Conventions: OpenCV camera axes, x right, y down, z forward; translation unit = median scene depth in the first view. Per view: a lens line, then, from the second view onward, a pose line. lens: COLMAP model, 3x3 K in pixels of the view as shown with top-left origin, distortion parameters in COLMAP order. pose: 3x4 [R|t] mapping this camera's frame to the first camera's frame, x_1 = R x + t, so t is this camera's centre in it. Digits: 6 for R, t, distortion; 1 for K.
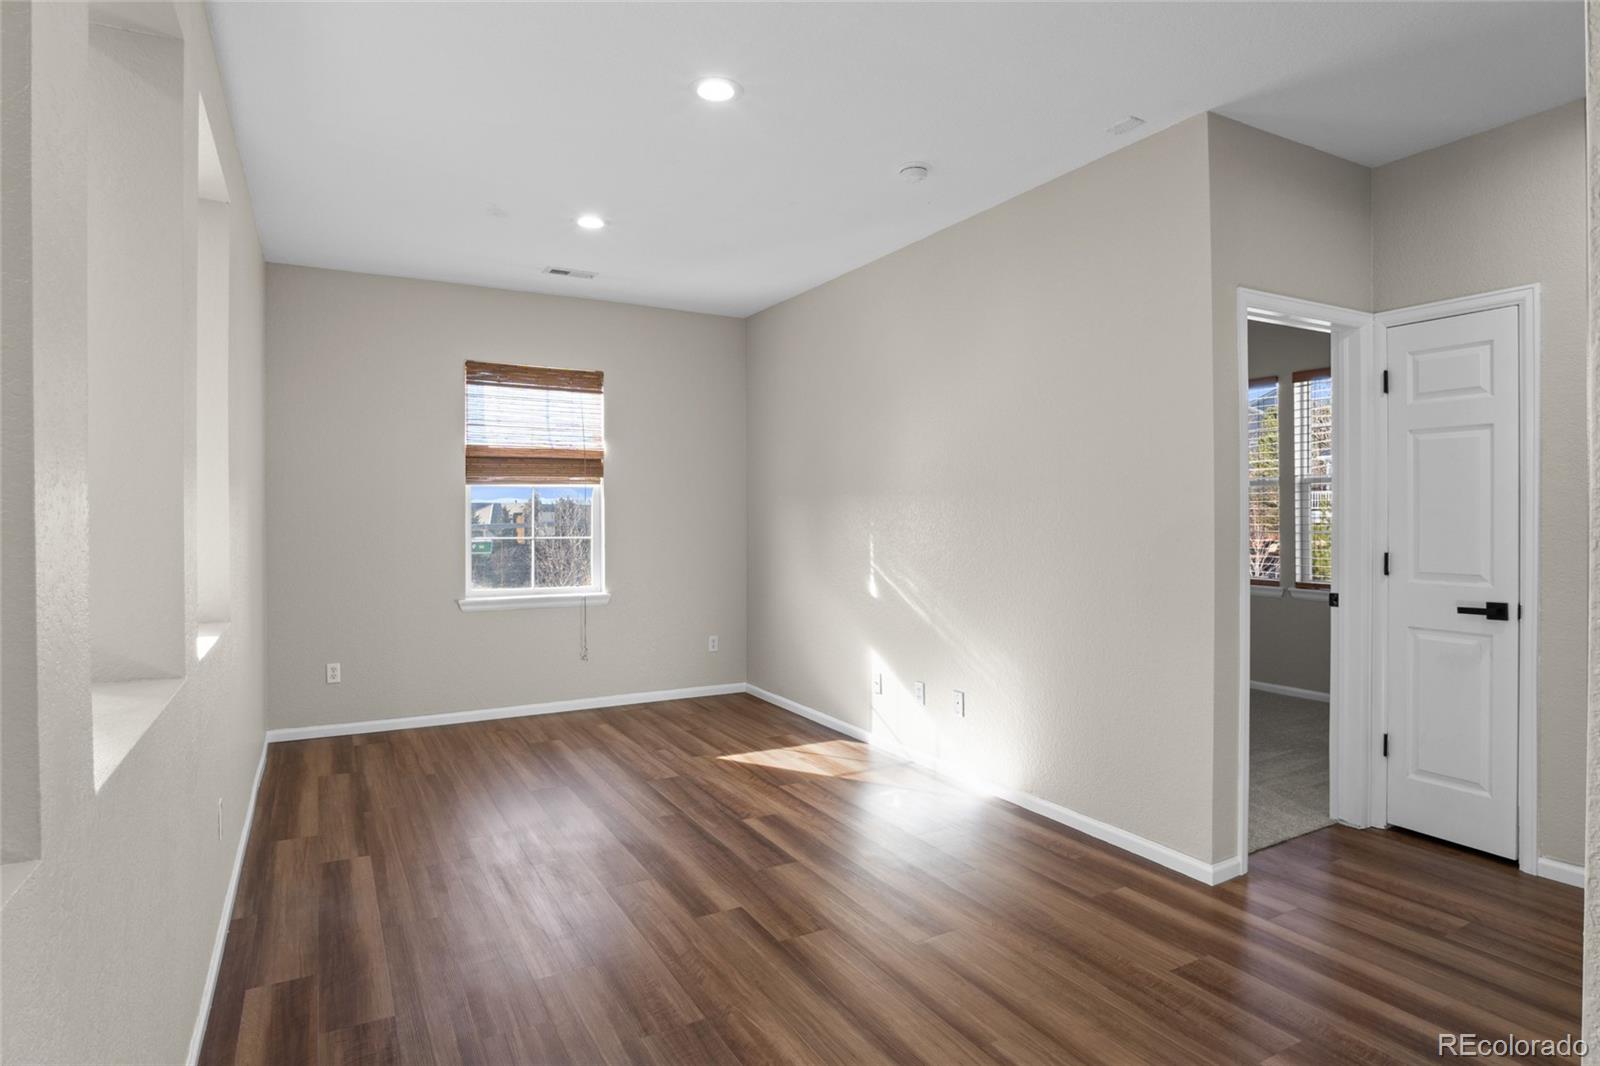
lens RADIAL K [[874.2, 0, 799.2], [0, 874.2, 505.5], [0, 0, 1]] dist [-0.023470, 0.002066]
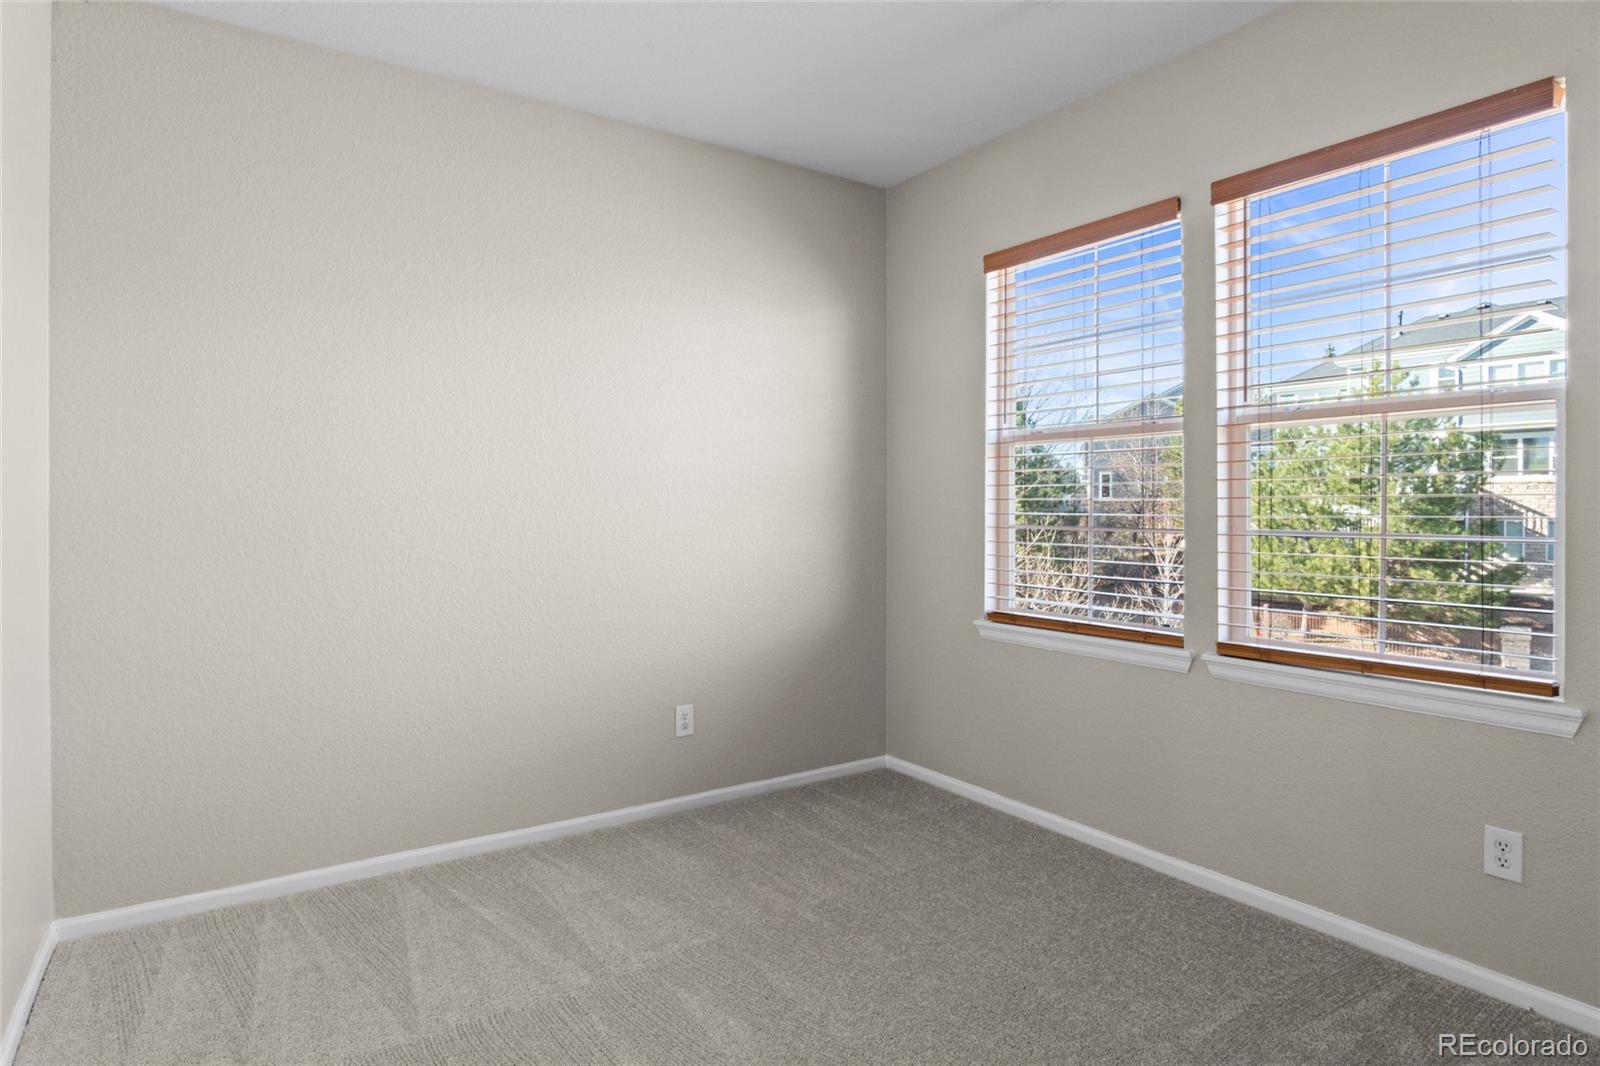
lens RADIAL K [[874.2, 0, 799.2], [0, 874.2, 505.5], [0, 0, 1]] dist [-0.023470, 0.002066]
pose [[0.996563, 0.000694, 0.082830, 0.316216], [-0.001097, 0.999988, 0.004813, 0.014614], [-0.082826, -0.004887, 0.996552, 0.564930]]
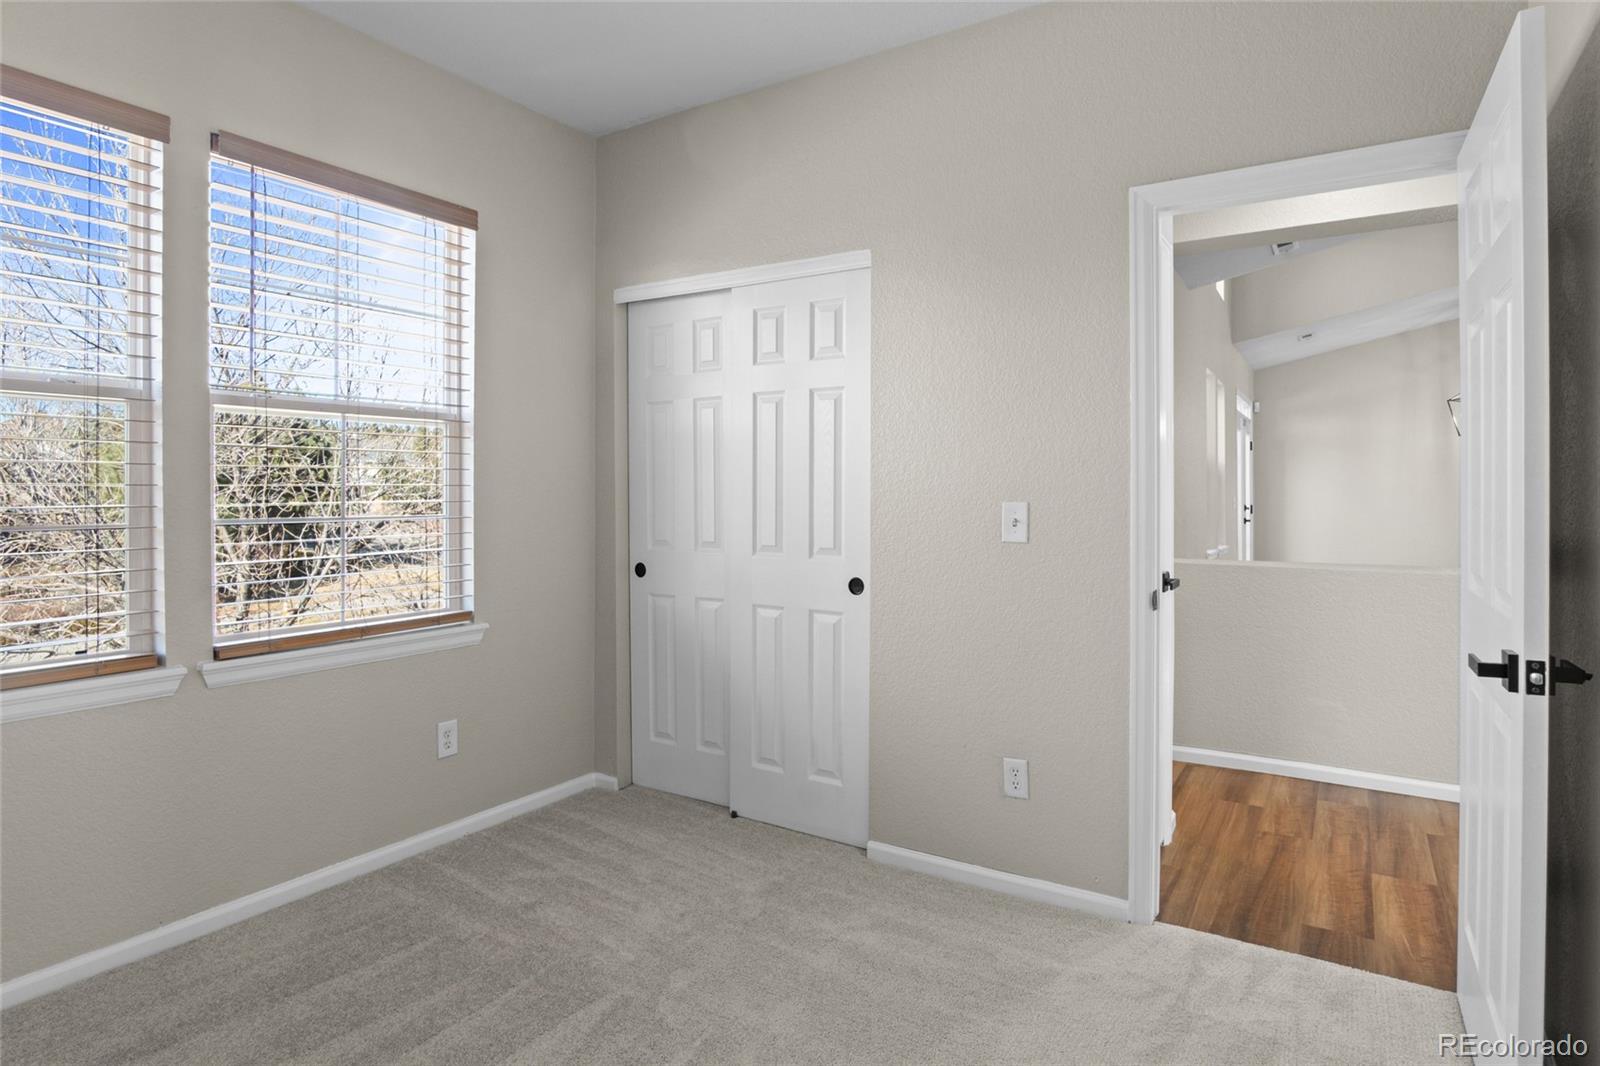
lens RADIAL K [[874.2, 0, 799.2], [0, 874.2, 505.5], [0, 0, 1]] dist [-0.023470, 0.002066]
pose [[-0.470396, -0.006837, 0.882429, 0.091909], [-0.000754, 0.999973, 0.007346, 0.019248], [-0.882455, 0.002790, -0.470388, 0.947933]]
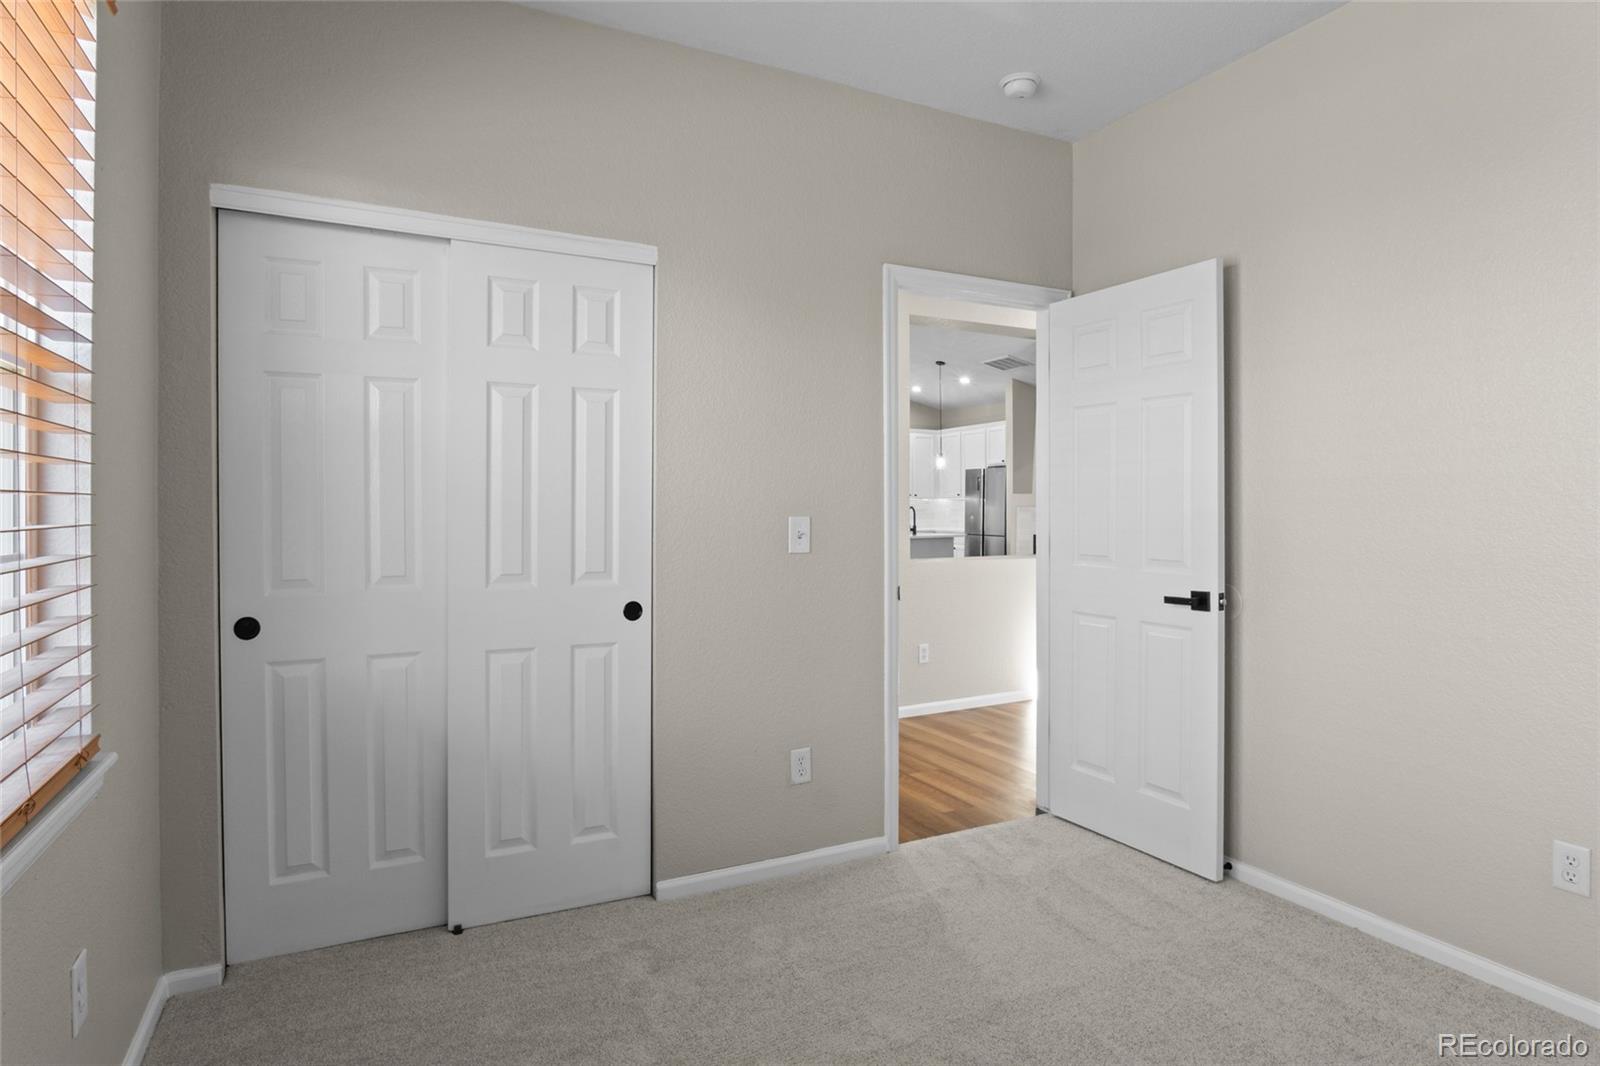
lens RADIAL K [[869.8, 0, 811.4], [0, 869.8, 524.5], [0, 0, 1]] dist [-0.030405, 0.000560]
pose [[-0.999059, 0.008710, 0.042479, 0.401838], [0.009111, 0.999916, 0.009257, 0.020729], [-0.042394, 0.009635, -0.999054, 1.128841]]
